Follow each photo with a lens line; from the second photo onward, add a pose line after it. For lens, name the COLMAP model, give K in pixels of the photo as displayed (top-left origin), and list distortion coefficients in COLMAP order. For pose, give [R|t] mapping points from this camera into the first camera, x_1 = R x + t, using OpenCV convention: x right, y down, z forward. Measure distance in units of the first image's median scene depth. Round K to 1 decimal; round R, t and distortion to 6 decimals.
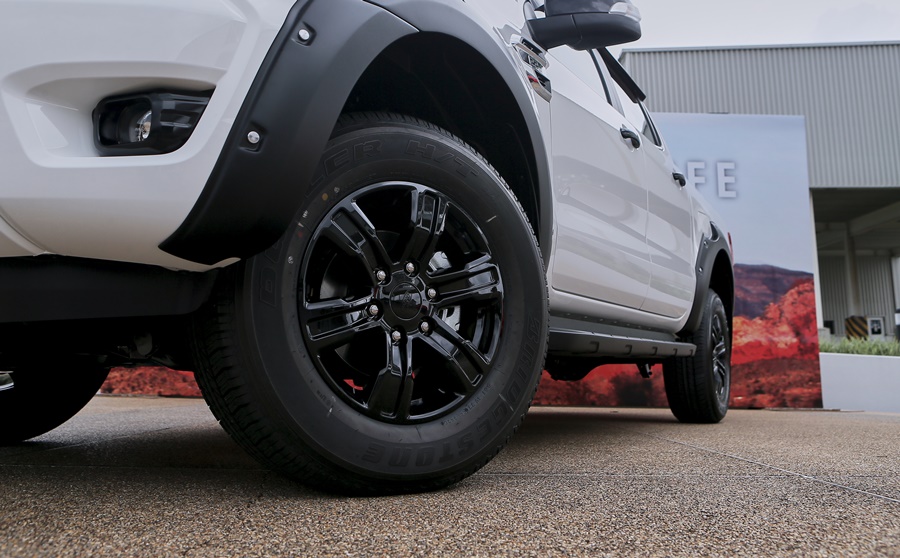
lens RADIAL K [[740.1, 0, 454.5], [0, 740.1, 275.9], [0, 0, 1]] dist [-0.049071, 0.001691]
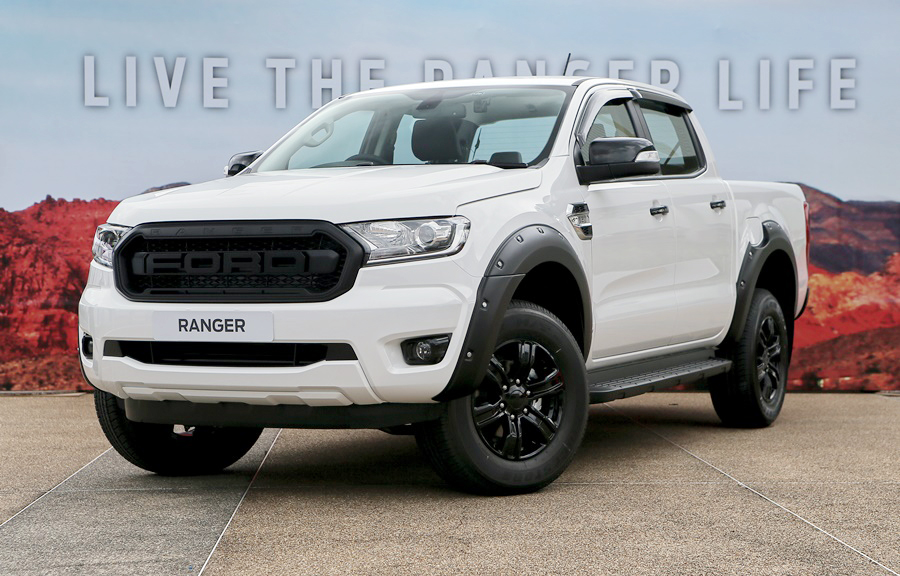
lens RADIAL K [[2733.4, 0, 448.1], [0, 2733.4, 288.6], [0, 0, 1]] dist [0.672601, 0.000000]
pose [[0.997832, -0.019617, 0.062816, -0.286493], [0.006924, 0.980534, 0.196226, -0.690969], [-0.065443, -0.195366, 0.978545, -2.485568]]
